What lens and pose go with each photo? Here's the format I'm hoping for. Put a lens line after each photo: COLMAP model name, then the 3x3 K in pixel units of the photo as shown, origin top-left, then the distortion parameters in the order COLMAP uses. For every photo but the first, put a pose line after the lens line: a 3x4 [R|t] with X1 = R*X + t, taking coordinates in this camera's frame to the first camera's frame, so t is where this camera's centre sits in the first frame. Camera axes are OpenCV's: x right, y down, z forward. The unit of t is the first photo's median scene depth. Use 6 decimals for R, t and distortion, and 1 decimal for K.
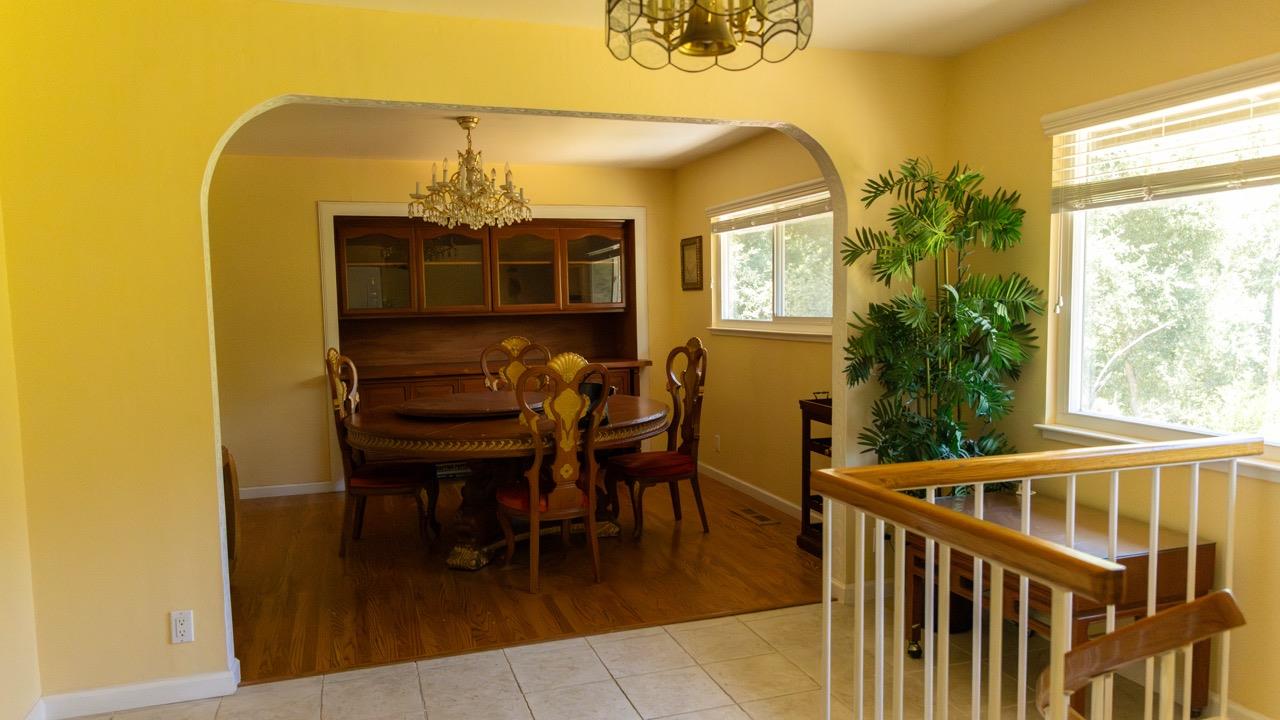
lens RADIAL K [[853.7, 0, 640.0], [0, 853.7, 360.0], [0, 0, 1]] dist [-0.110873, 0.000332]
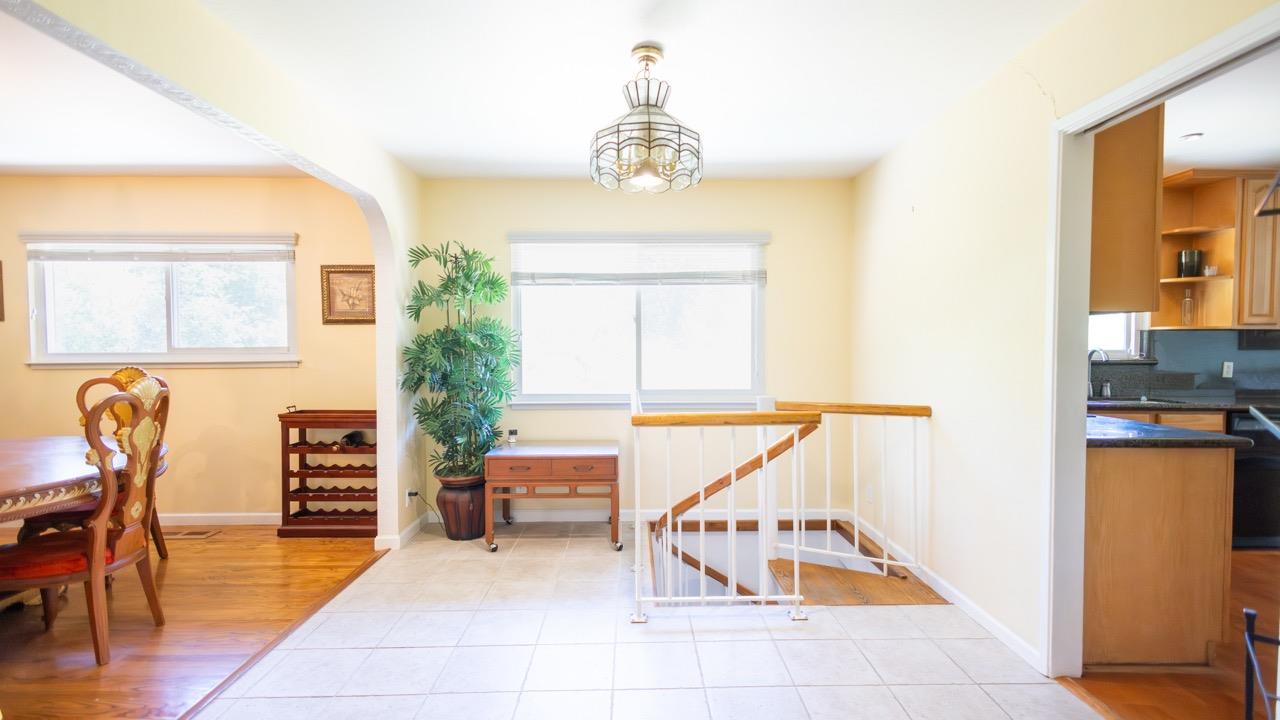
lens RADIAL K [[575.2, 0, 640.0], [0, 575.2, 360.0], [0, 0, 1]] dist [0.001193, 0.000081]
pose [[0.292120, -0.010195, 0.956327, -0.513451], [0.064982, 0.997844, -0.009211, 0.012556], [-0.954171, 0.064835, 0.292153, 0.302429]]
